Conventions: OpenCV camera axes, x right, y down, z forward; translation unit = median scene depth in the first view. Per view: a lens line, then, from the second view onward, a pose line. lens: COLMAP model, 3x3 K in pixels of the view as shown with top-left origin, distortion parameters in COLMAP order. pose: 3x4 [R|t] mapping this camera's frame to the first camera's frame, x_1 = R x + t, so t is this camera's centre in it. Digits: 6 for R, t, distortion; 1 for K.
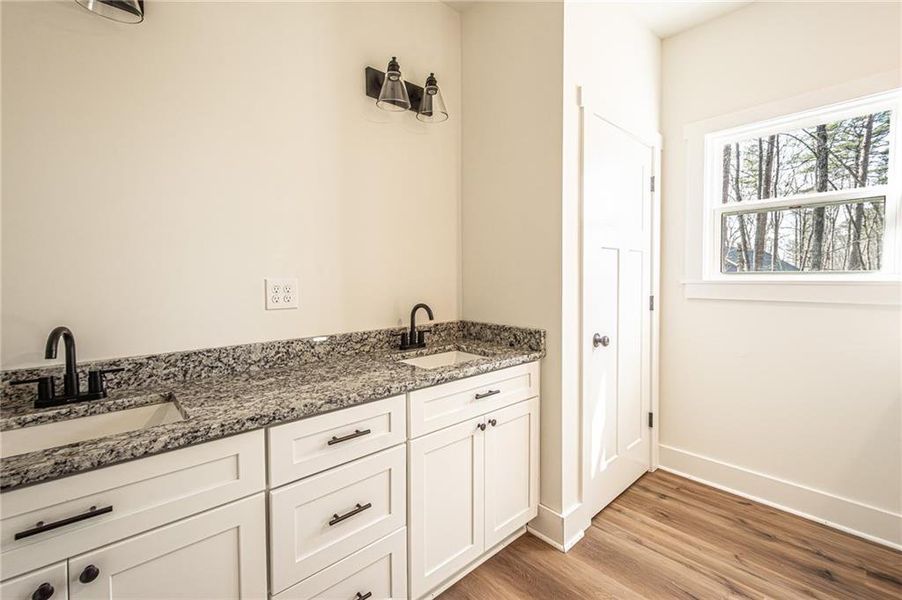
lens RADIAL K [[394.5, 0, 449.0], [0, 394.5, 289.2], [0, 0, 1]] dist [0.002231, 0.000232]
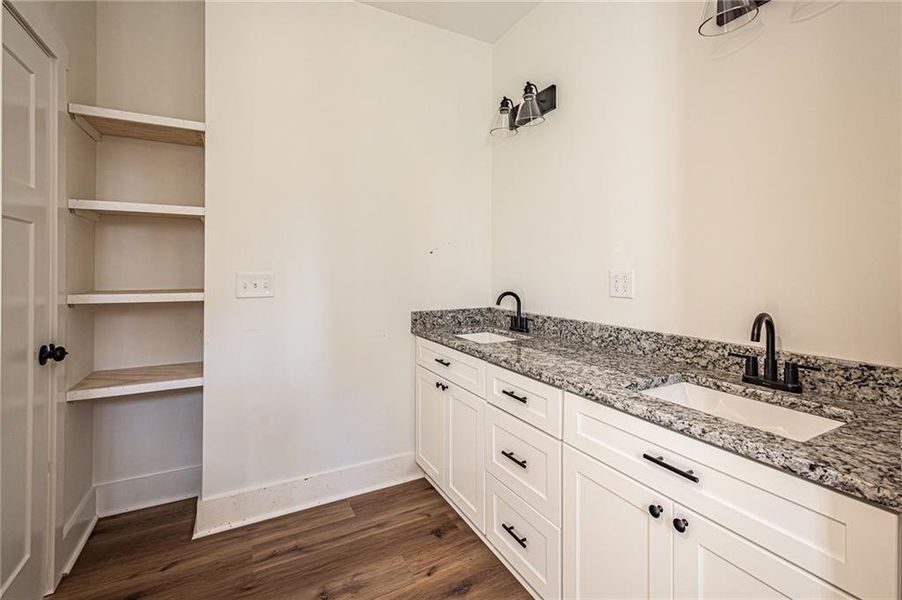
lens RADIAL K [[400.9, 0, 452.1], [0, 400.9, 262.9], [0, 0, 1]] dist [-0.001543, -0.000144]
pose [[-0.234884, -0.011107, -0.971960, 0.815748], [-0.035208, 0.999376, -0.002912, -0.026898], [0.971386, 0.033537, -0.235129, 0.874598]]
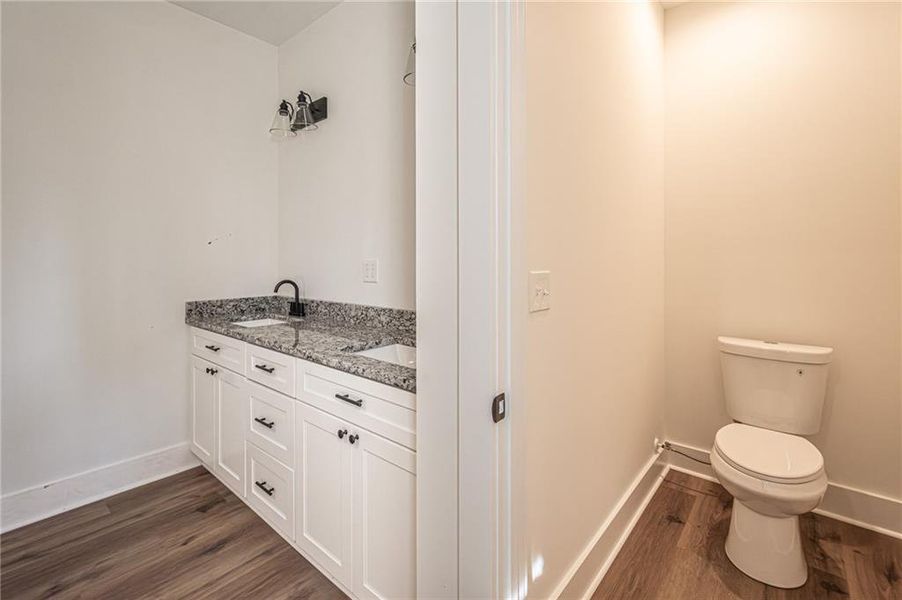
lens RADIAL K [[406.9, 0, 442.9], [0, 406.9, 255.5], [0, 0, 1]] dist [0.001630, 0.000084]
pose [[0.123157, -0.005650, -0.992371, 1.041999], [-0.033479, 0.999391, -0.009845, -0.036087], [0.991822, 0.034436, 0.122893, 1.161309]]
